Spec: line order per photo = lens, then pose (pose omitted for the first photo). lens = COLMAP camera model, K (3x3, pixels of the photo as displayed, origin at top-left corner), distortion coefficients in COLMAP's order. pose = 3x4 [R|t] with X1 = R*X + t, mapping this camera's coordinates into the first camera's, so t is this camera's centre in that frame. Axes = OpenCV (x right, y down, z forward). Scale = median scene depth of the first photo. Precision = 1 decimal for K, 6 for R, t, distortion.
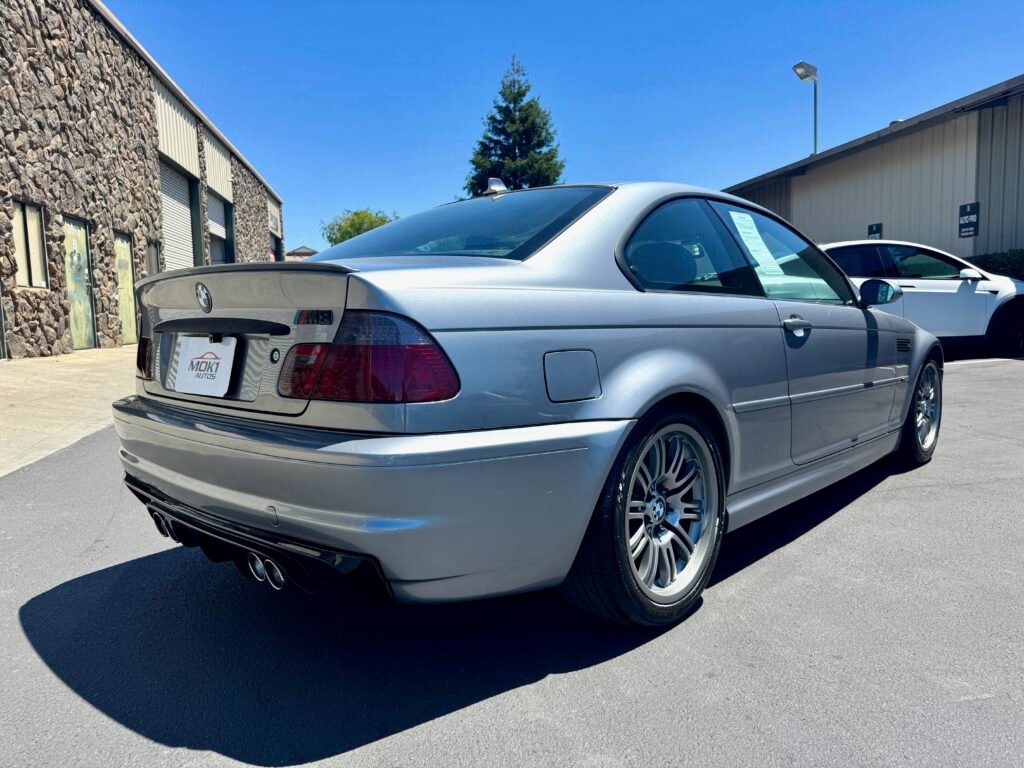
lens RADIAL K [[741.1, 0, 512.0], [0, 741.1, 384.0], [0, 0, 1]] dist [0.000073, -0.024194]
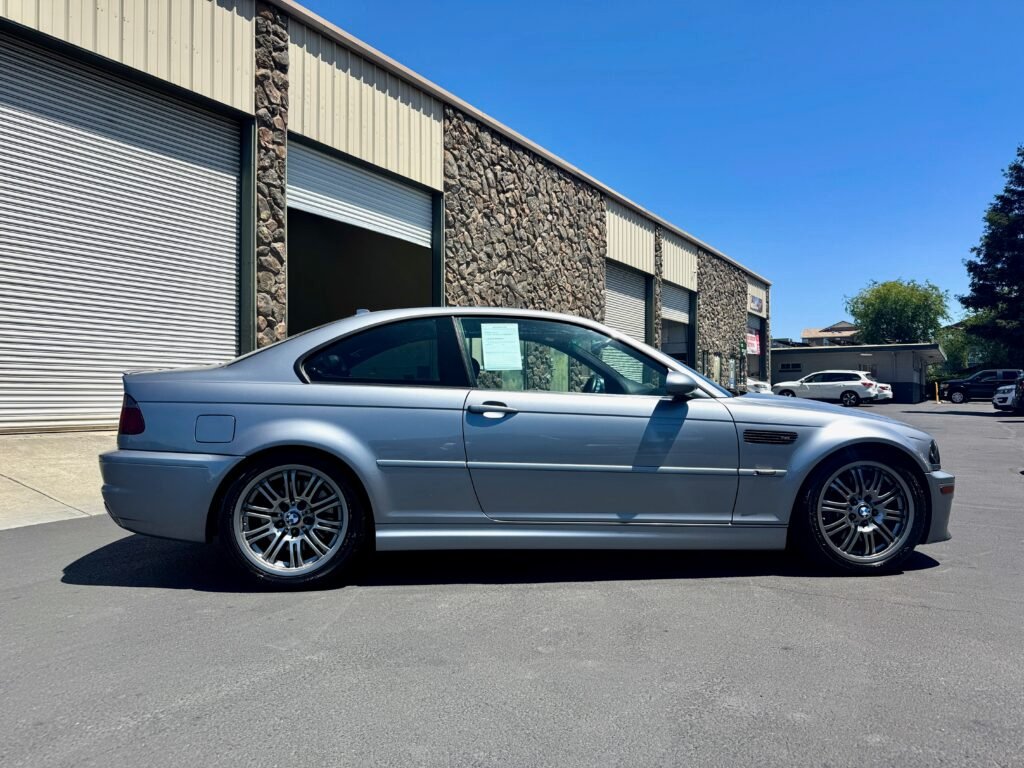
lens RADIAL K [[741.1, 0, 512.0], [0, 741.1, 384.0], [0, 0, 1]] dist [0.000073, -0.024194]
pose [[0.728154, 0.007057, -0.685377, 0.316867], [-0.076374, 0.994555, -0.070900, -0.008452], [0.681145, 0.103971, 0.724729, 0.023293]]
